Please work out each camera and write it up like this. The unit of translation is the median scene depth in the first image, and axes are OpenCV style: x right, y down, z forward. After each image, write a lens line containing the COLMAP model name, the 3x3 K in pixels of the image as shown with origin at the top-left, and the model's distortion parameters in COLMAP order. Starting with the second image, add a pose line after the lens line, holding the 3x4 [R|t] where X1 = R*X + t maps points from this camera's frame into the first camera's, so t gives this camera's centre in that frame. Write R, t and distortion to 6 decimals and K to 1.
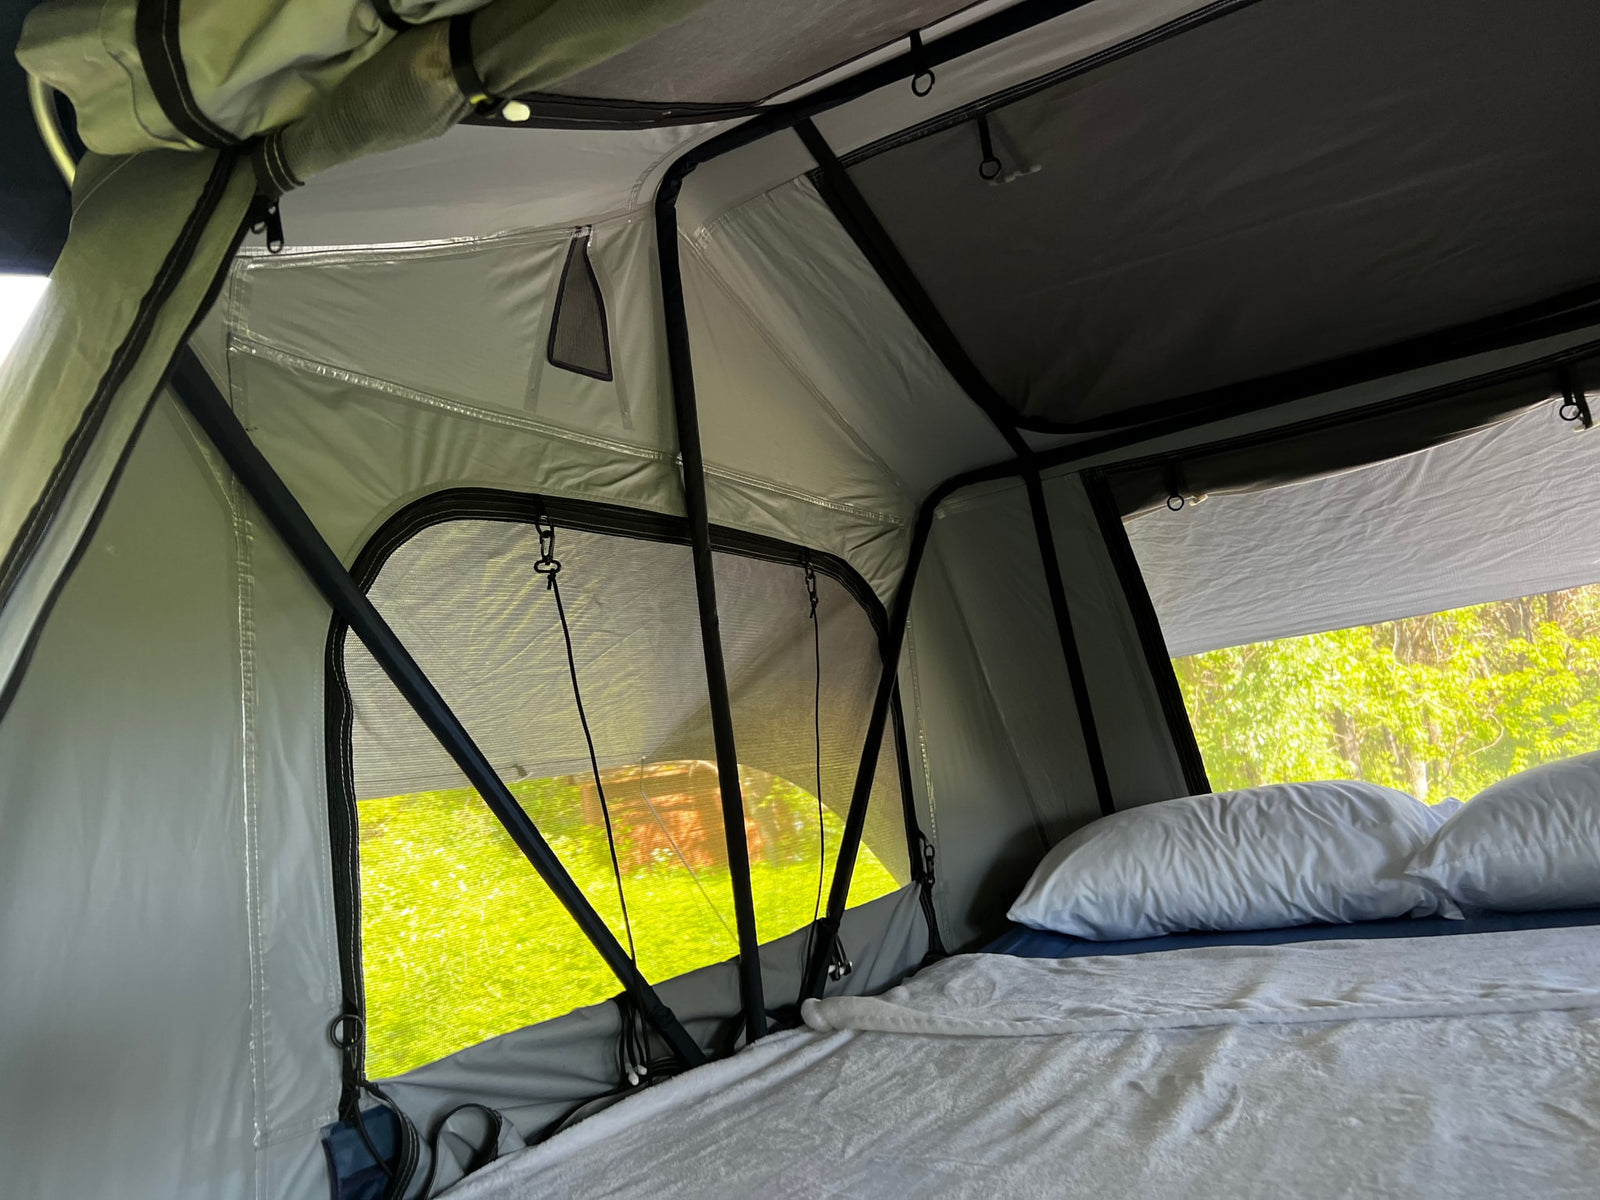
lens RADIAL K [[1211.2, 0, 792.7], [0, 1211.2, 610.4], [0, 0, 1]] dist [0.041141, -0.054518]
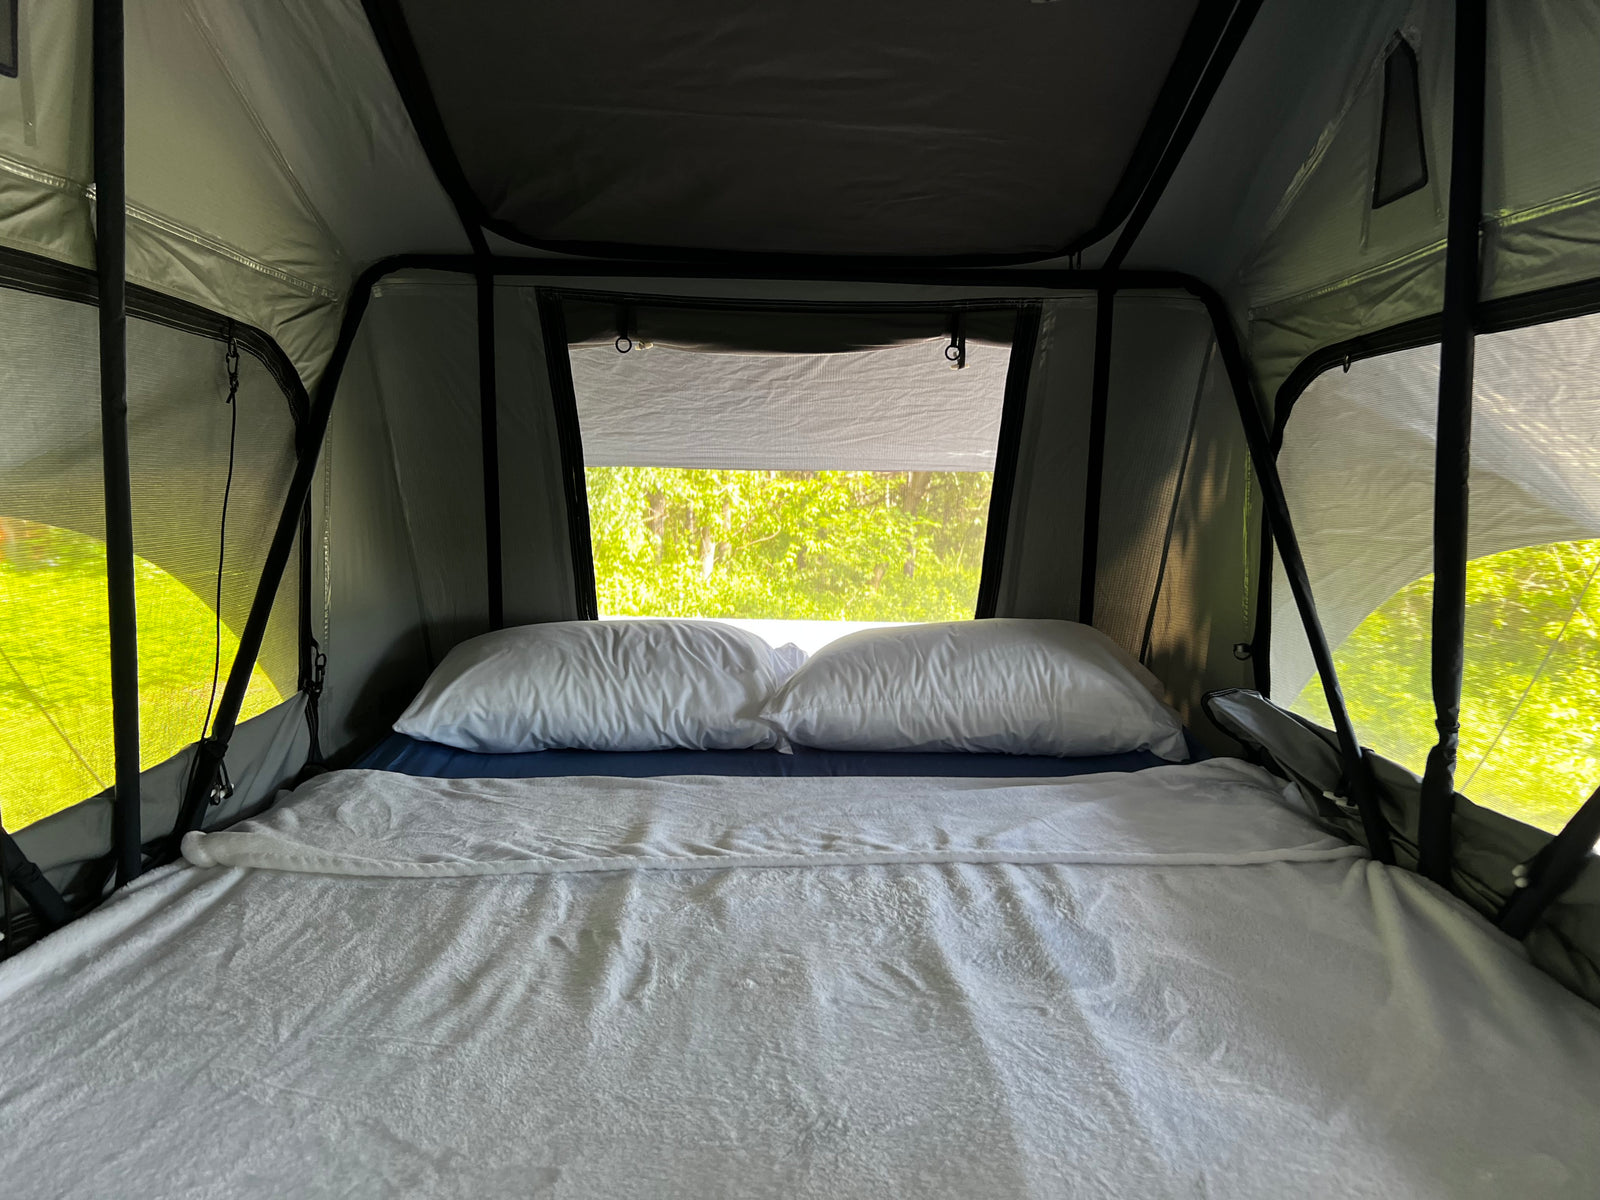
lens RADIAL K [[1211.2, 0, 815.0], [0, 1211.2, 604.3], [0, 0, 1]] dist [0.041141, -0.054518]
pose [[0.837705, 0.097541, 0.537341, -0.089175], [-0.206911, 0.967255, 0.146990, -0.070615], [-0.505408, -0.234316, 0.830457, 0.026764]]
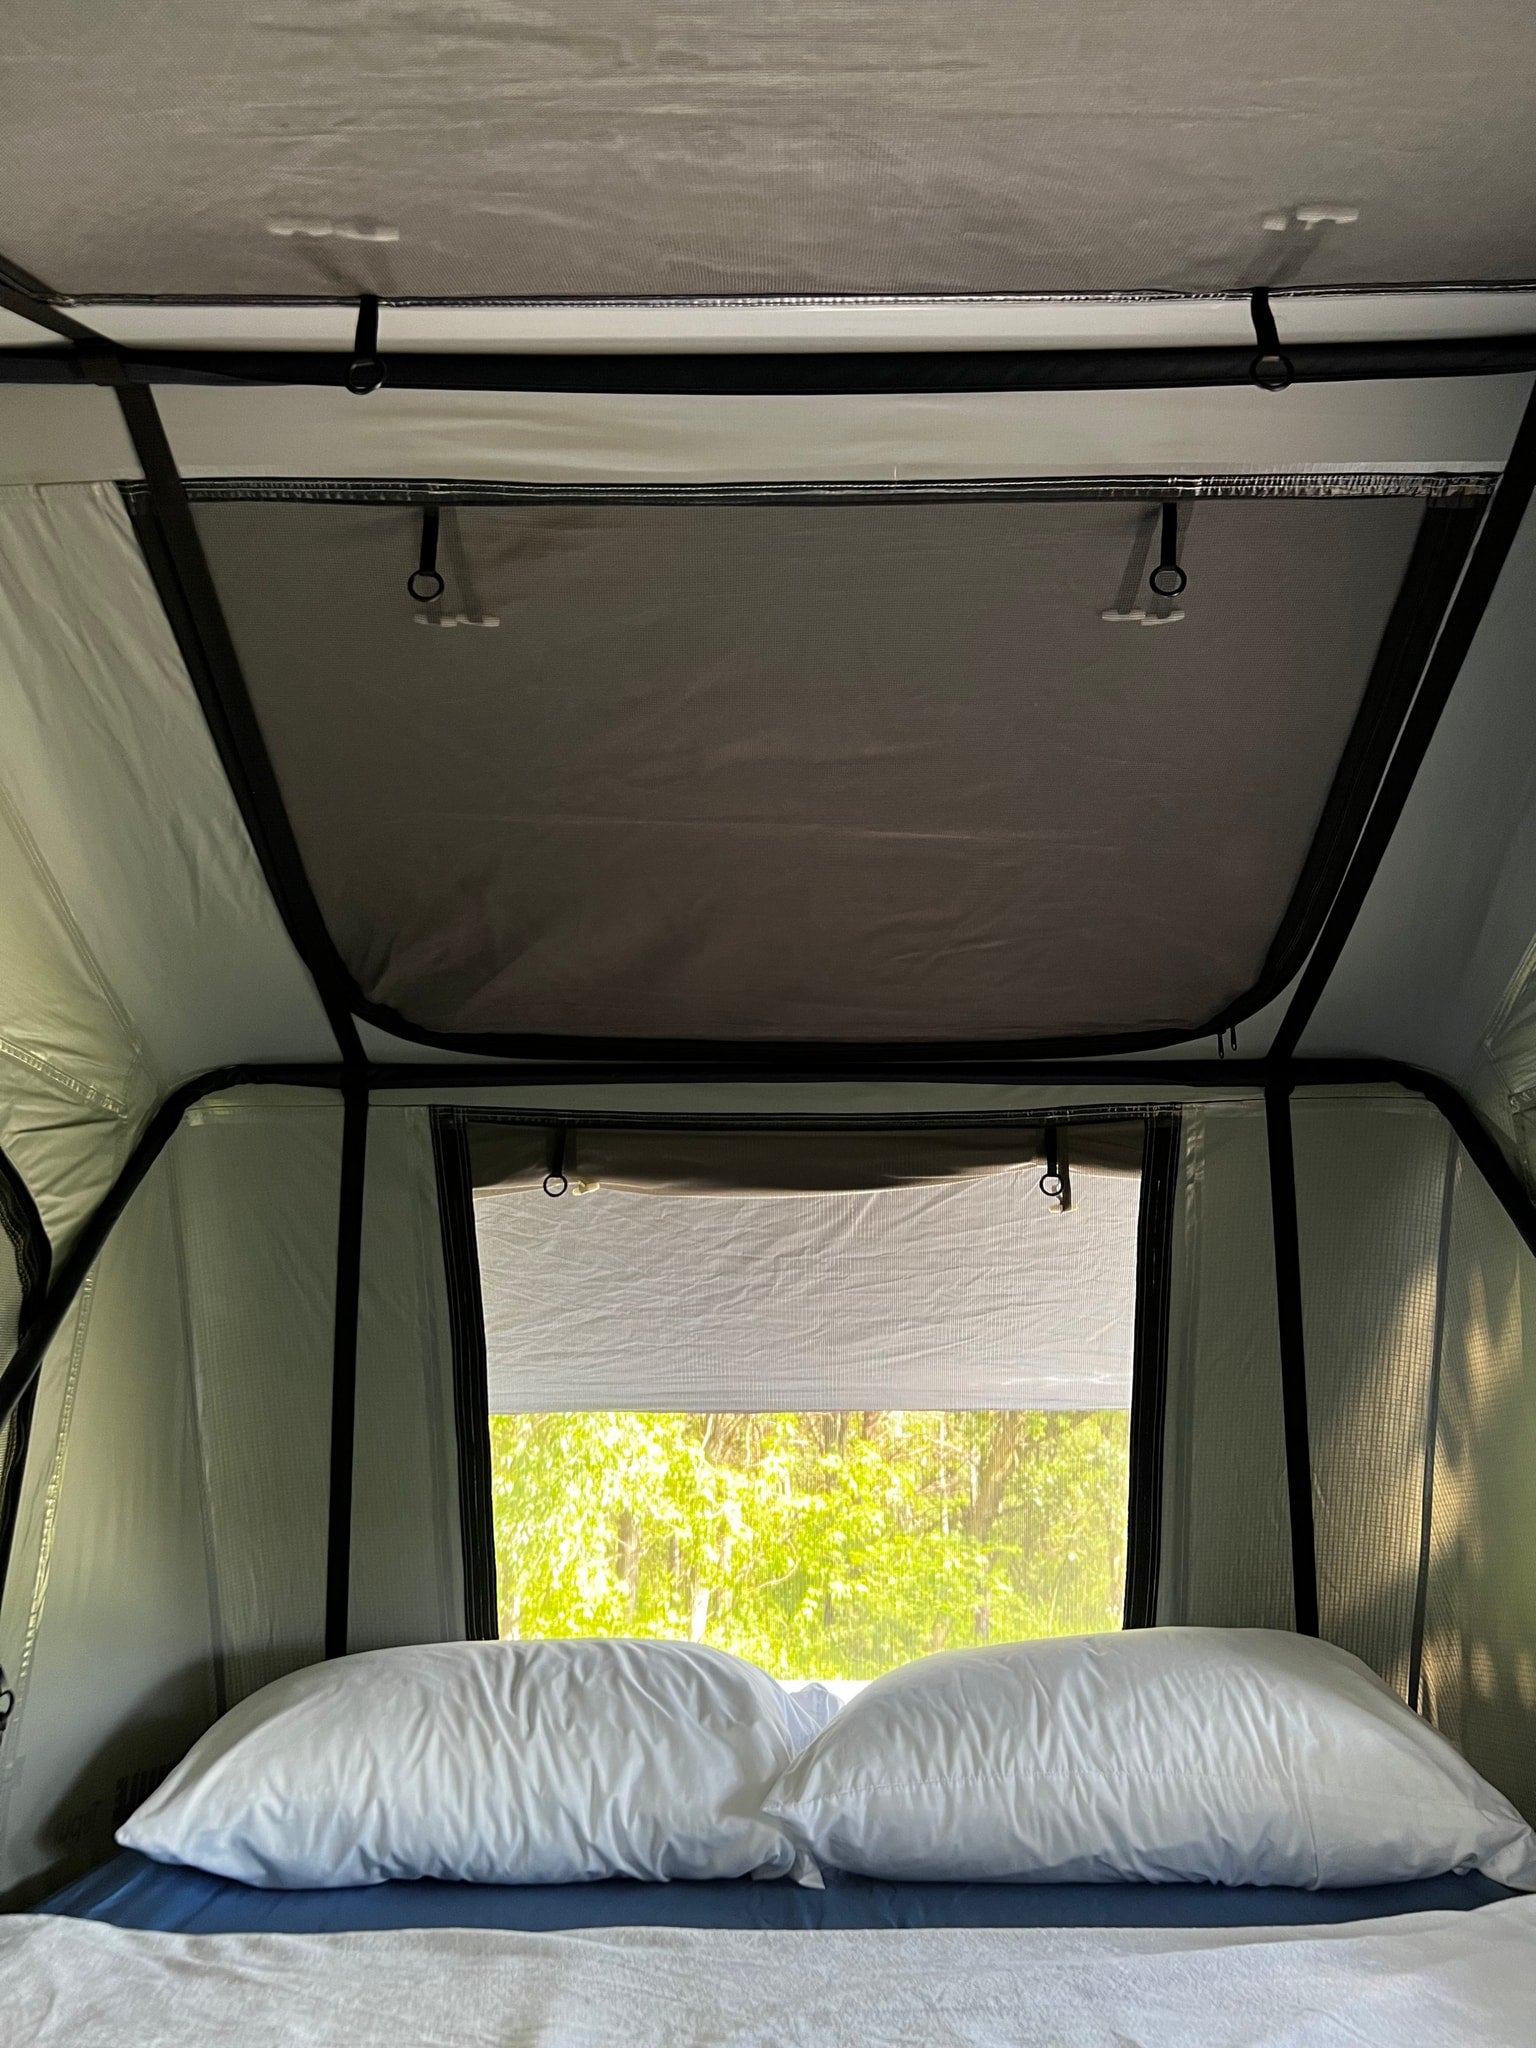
lens RADIAL K [[1550.4, 0, 768.7], [0, 1550.4, 1027.2], [0, 0, 1]] dist [0.041141, -0.054518]
pose [[0.862971, 0.274282, 0.424324, 0.030933], [-0.188100, 0.953861, -0.234025, 0.008938], [-0.468935, 0.122141, 0.874747, 0.204804]]
